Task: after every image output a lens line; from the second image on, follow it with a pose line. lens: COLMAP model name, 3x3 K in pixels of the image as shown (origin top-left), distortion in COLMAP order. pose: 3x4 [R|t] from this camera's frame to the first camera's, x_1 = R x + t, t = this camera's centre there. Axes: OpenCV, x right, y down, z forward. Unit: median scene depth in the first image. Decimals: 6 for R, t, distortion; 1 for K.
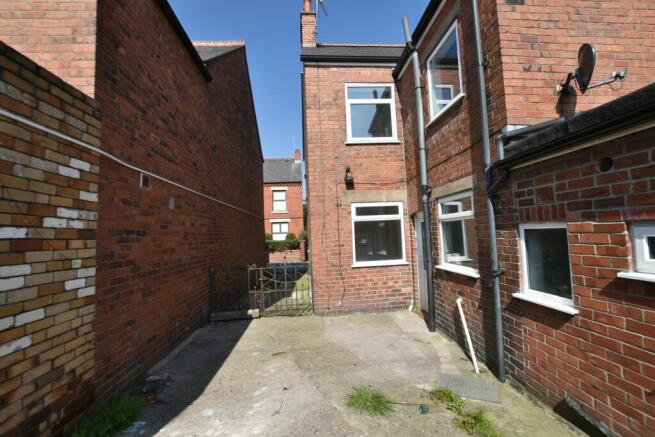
lens RADIAL K [[285.0, 0, 328.0], [0, 285.0, 232.7], [0, 0, 1]] dist [-0.066595, -0.000068]
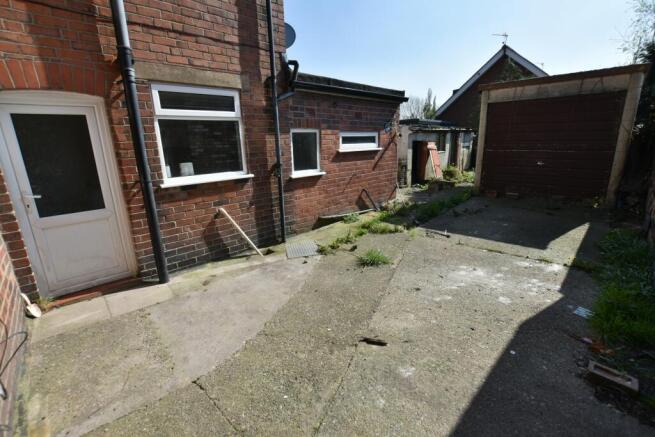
lens RADIAL K [[293.2, 0, 327.5], [0, 293.2, 218.5], [0, 0, 1]] dist [-0.001571, -0.000090]
pose [[-0.638775, -0.159038, 0.752777, -0.631471], [0.039575, 0.970316, 0.238579, 0.060648], [-0.768375, 0.182189, -0.613520, 1.690458]]
